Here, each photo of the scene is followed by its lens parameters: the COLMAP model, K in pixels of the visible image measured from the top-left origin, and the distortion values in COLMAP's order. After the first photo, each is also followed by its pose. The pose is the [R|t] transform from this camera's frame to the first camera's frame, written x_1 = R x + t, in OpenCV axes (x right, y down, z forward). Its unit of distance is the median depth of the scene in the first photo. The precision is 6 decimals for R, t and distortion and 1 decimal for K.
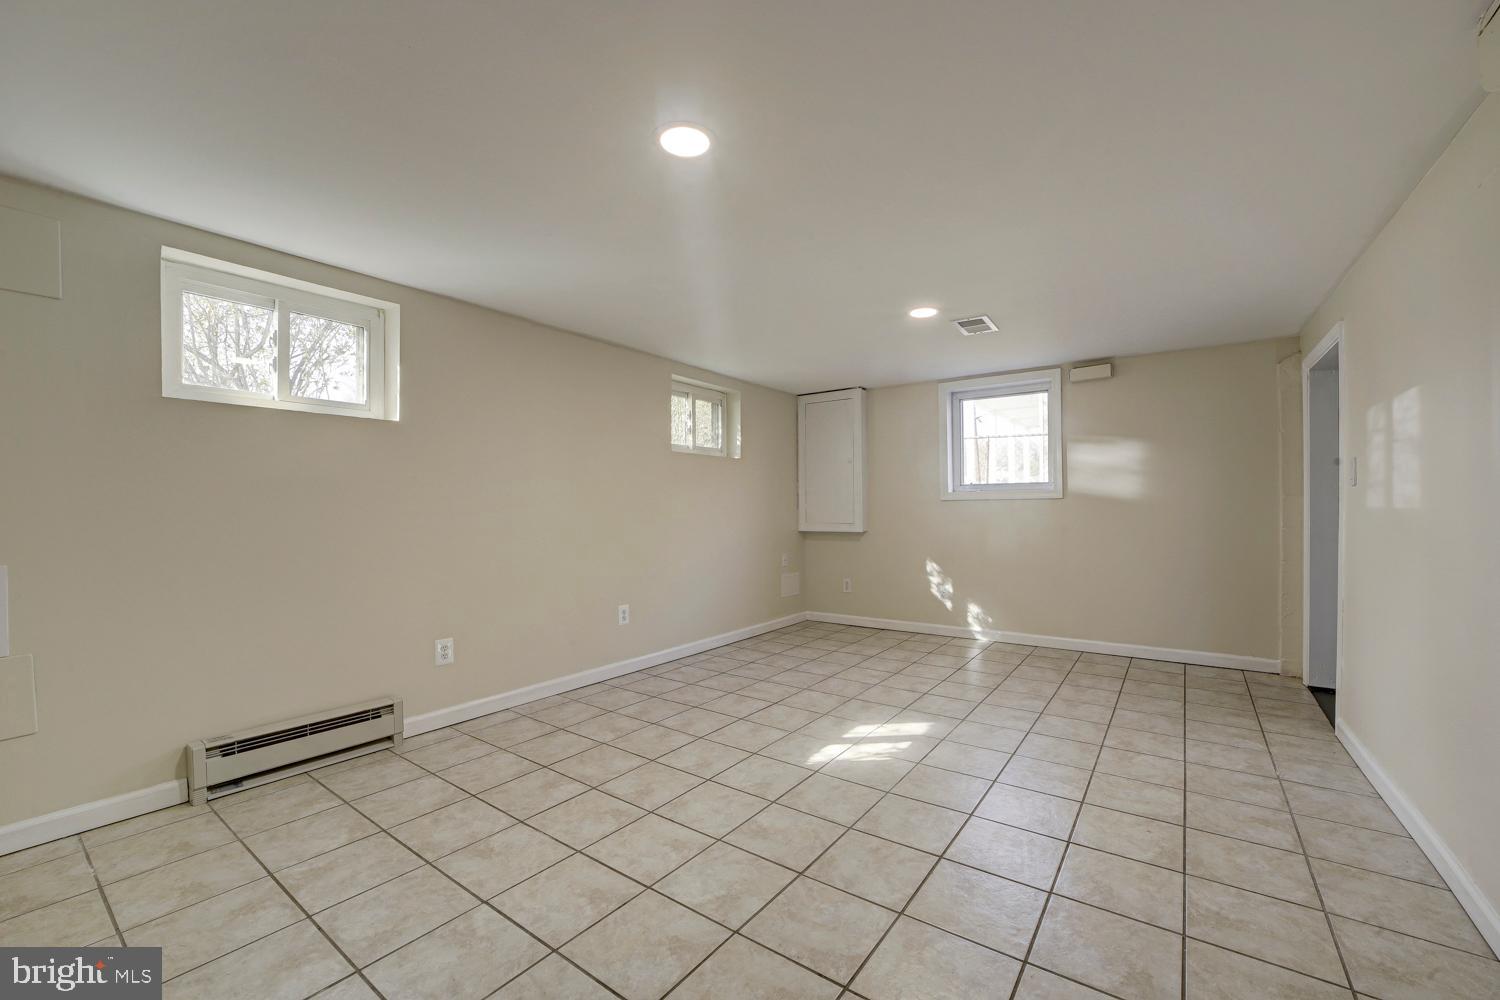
lens RADIAL K [[588.1, 0, 755.9], [0, 588.1, 504.4], [0, 0, 1]] dist [-0.016901, 0.001863]
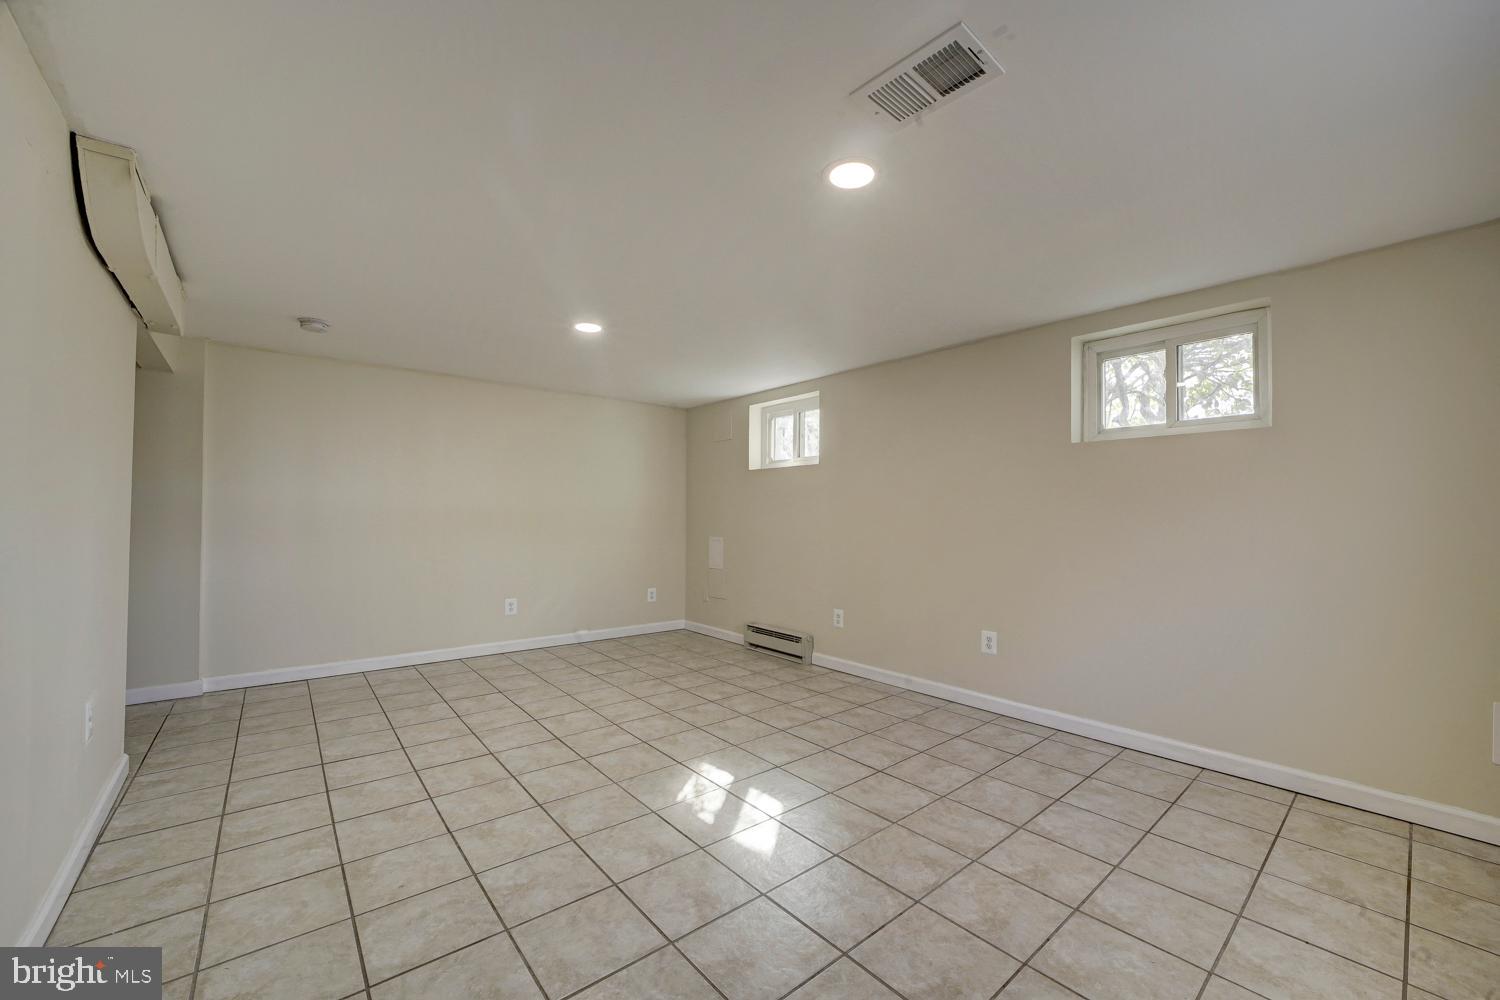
lens RADIAL K [[588.1, 0, 755.2], [0, 588.1, 512.1], [0, 0, 1]] dist [-0.016901, 0.001863]
pose [[-0.241449, -0.014362, -0.970307, 0.991857], [0.002190, 0.999880, -0.015344, 0.012868], [0.970411, -0.005830, -0.241389, 1.239887]]
